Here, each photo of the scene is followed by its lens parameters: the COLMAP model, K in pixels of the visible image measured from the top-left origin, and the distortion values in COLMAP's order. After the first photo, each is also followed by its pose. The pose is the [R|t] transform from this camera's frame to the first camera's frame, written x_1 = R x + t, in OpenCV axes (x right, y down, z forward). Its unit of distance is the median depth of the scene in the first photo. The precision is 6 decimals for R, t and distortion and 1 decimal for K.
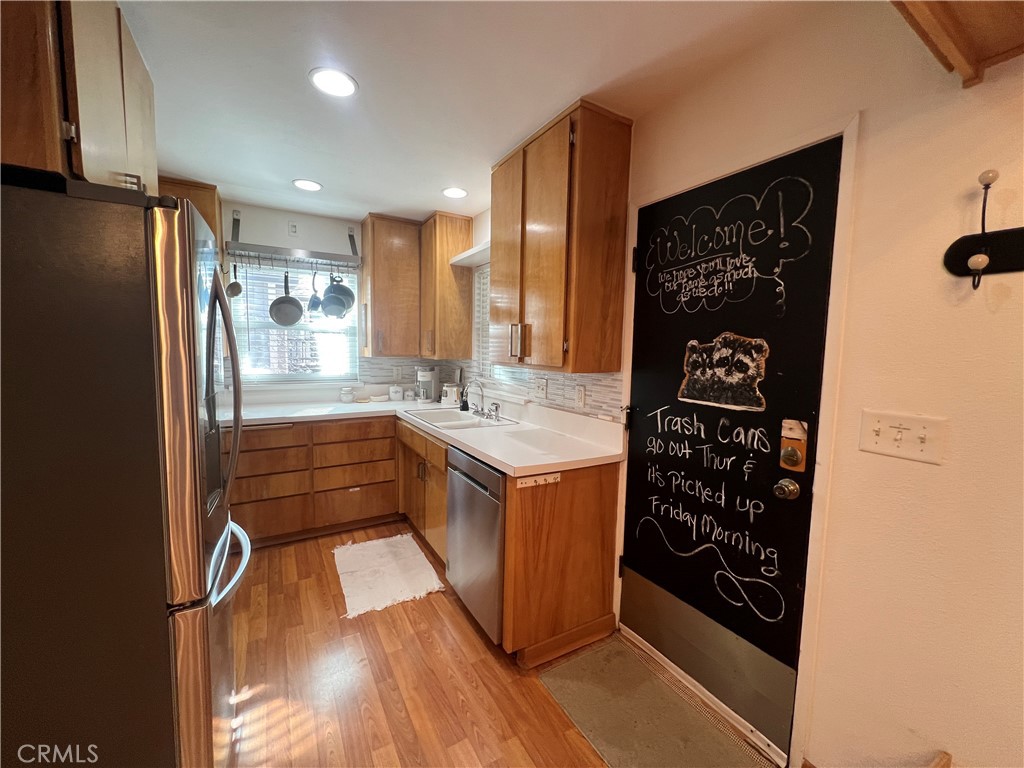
lens RADIAL K [[406.9, 0, 506.0], [0, 406.9, 385.0], [0, 0, 1]] dist [0.000609, -0.000016]
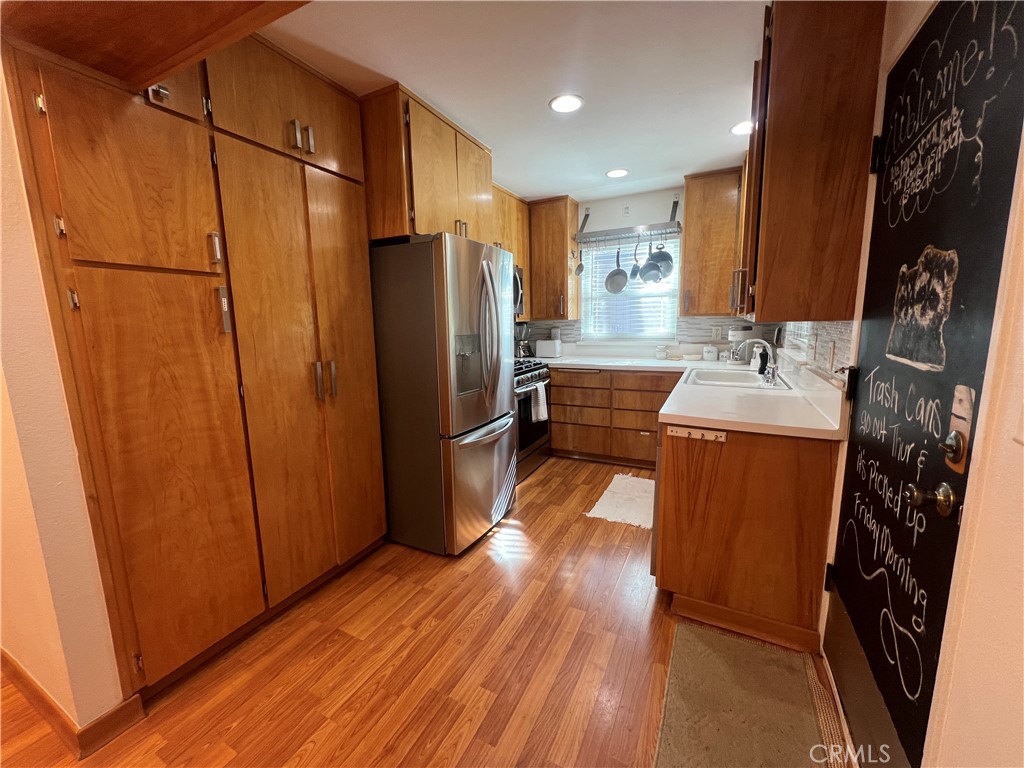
lens RADIAL K [[409.4, 0, 512.0], [0, 409.4, 384.0], [0, 0, 1]] dist [-0.002723, -0.000061]
pose [[0.541980, 0.102687, -0.834094, 0.558036], [-0.042458, 0.994585, 0.094857, 0.036958], [0.839318, -0.015997, 0.543405, 0.091665]]
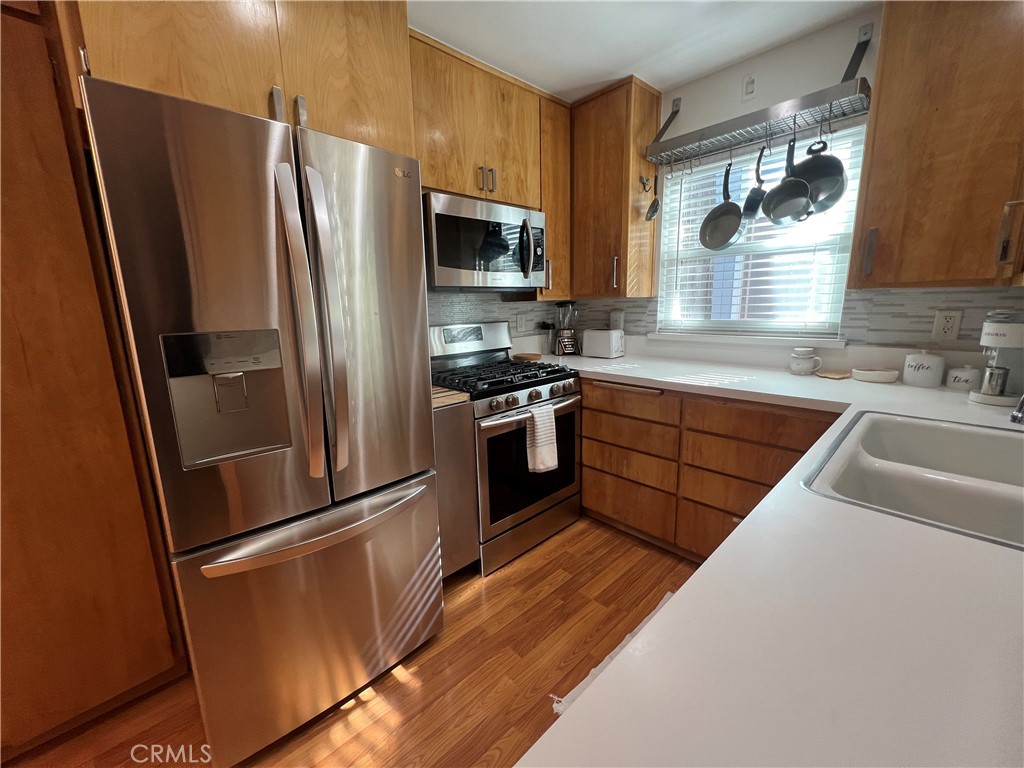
lens RADIAL K [[409.4, 0, 512.0], [0, 409.4, 384.0], [0, 0, 1]] dist [-0.002723, -0.000061]
pose [[0.222065, 0.169470, -0.960191, 0.126645], [-0.057222, 0.985347, 0.160676, -0.020304], [0.973351, 0.019264, 0.228508, 0.811094]]
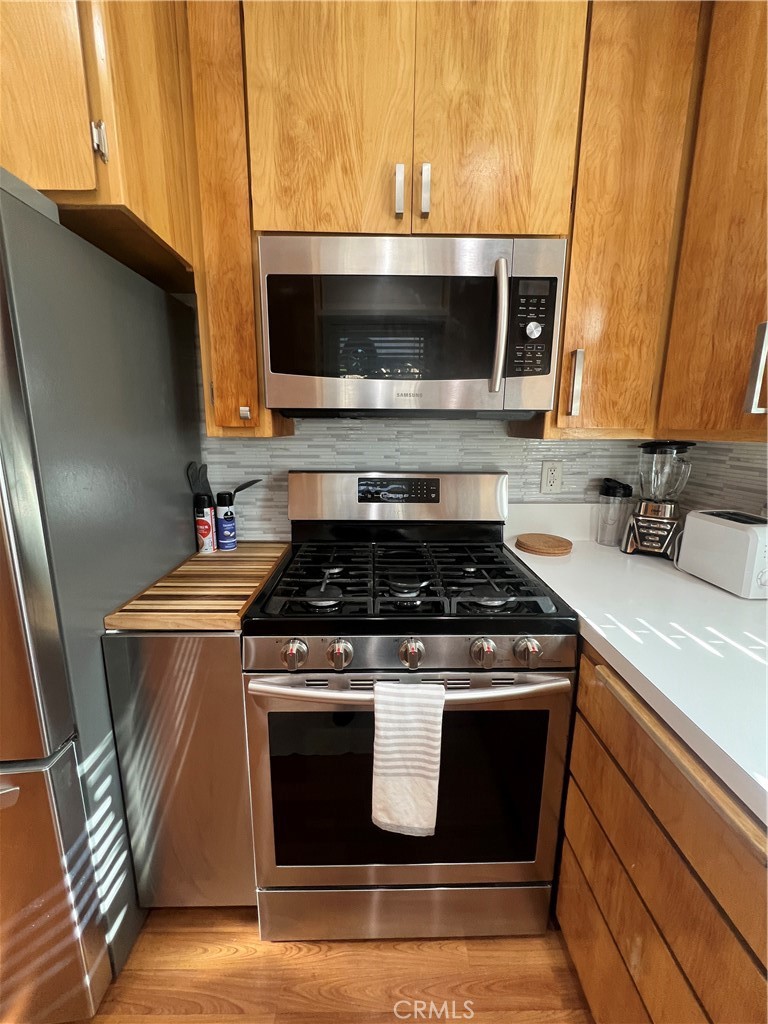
lens RADIAL K [[414.0, 0, 384.1], [0, 414.0, 508.2], [0, 0, 1]] dist [-0.001304, -0.000078]
pose [[-0.490990, 0.151494, -0.857892, -0.441906], [-0.090356, 0.970597, 0.223108, -0.088604], [0.866467, 0.187060, -0.462865, 1.251961]]
